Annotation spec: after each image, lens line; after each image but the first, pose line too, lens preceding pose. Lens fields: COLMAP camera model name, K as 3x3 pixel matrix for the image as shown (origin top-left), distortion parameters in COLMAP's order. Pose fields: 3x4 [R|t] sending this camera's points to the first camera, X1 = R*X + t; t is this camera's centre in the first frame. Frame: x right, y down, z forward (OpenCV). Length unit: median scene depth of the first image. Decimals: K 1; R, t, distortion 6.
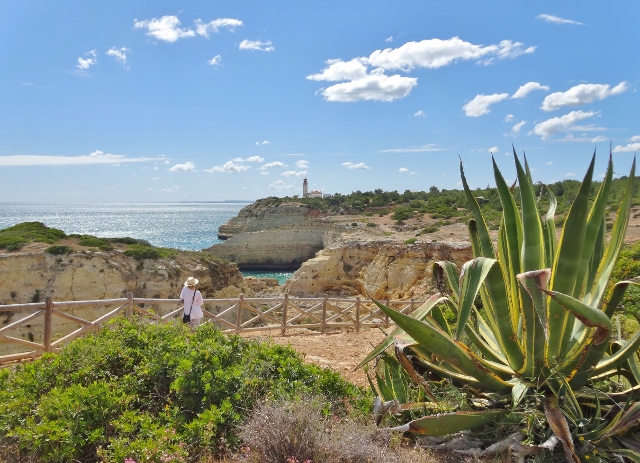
lens RADIAL K [[608.3, 0, 320.0], [0, 608.3, 231.0], [0, 0, 1]] dist [0.012004, 0.000000]
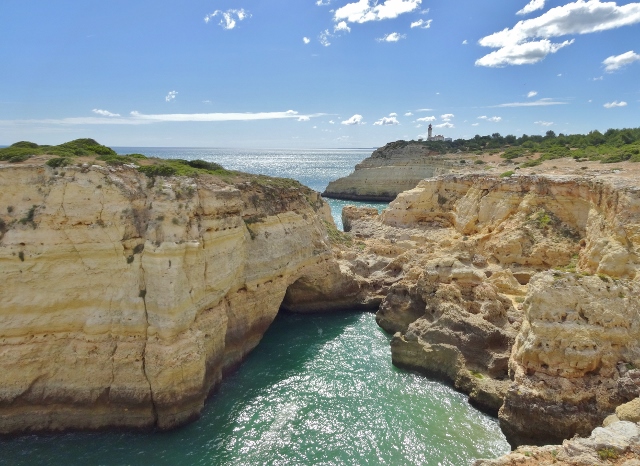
lens RADIAL K [[477.9, 0, 321.0], [0, 477.9, 233.1], [0, 0, 1]] dist [0.001690, 0.000737]
pose [[0.965692, 0.051875, -0.254458, 0.061533], [-0.019168, 0.991411, 0.129371, 0.016838], [0.258983, -0.120055, 0.958392, 0.191381]]
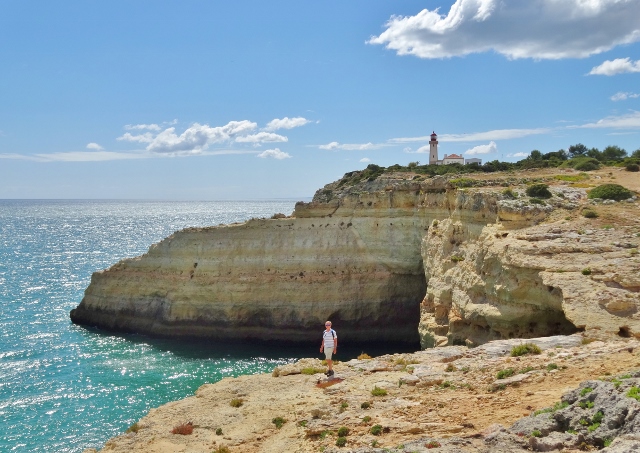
lens RADIAL K [[744.1, 0, 320.1], [0, 744.1, 227.3], [0, 0, 1]] dist [-0.030367, 0.000000]
pose [[0.977889, 0.002135, -0.209115, 0.056432], [-0.003564, 0.999973, -0.006457, 0.009792], [0.209096, 0.007060, 0.977870, 1.179631]]
